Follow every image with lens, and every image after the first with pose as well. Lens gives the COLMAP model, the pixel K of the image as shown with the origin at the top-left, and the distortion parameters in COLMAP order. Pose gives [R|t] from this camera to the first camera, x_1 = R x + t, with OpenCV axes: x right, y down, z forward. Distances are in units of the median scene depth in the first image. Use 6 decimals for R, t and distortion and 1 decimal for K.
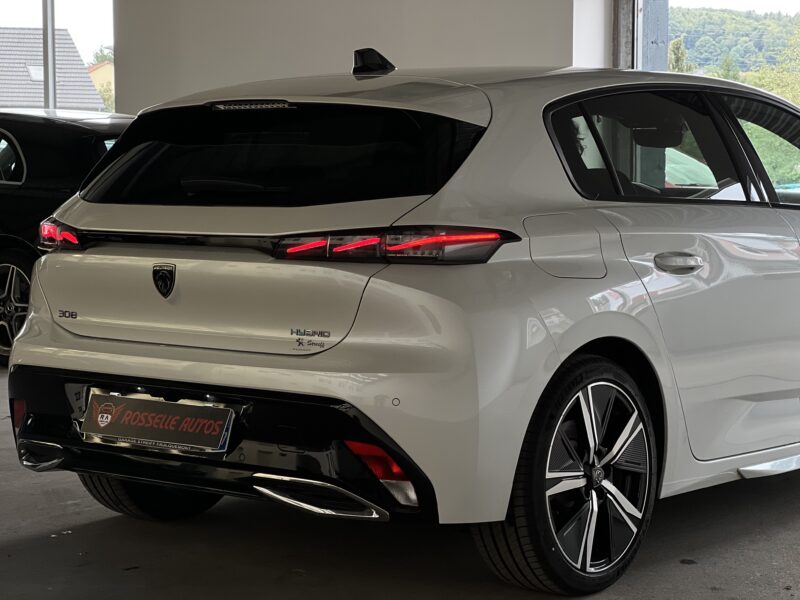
lens RADIAL K [[1667.1, 0, 420.9], [0, 1667.1, 298.1], [0, 0, 1]] dist [-0.009674, 4.676660]
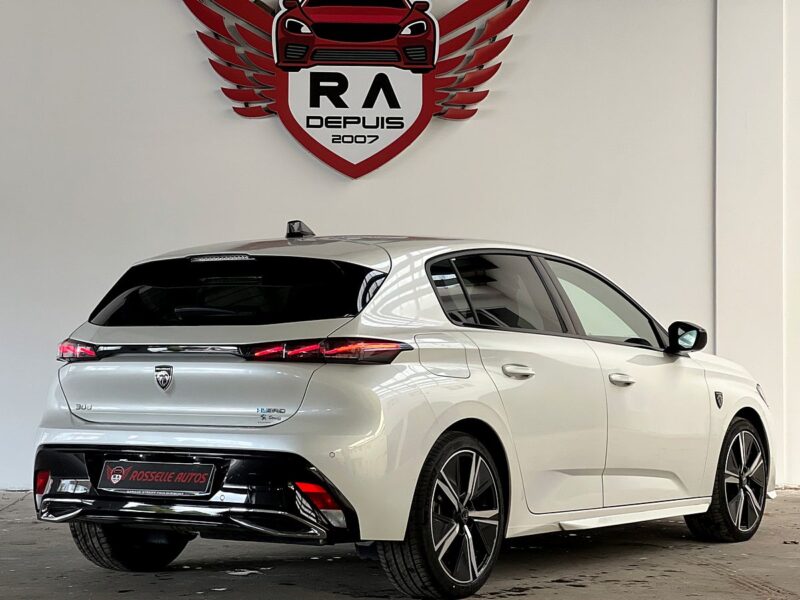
lens RADIAL K [[1667.1, 0, 420.9], [0, 1667.1, 298.1], [0, 0, 1]] dist [-0.009674, 4.676660]
pose [[0.994624, 0.005572, 0.103406, -0.083804], [0.005391, 0.994412, -0.105433, 0.074626], [-0.103416, 0.105424, 0.989035, -0.452238]]
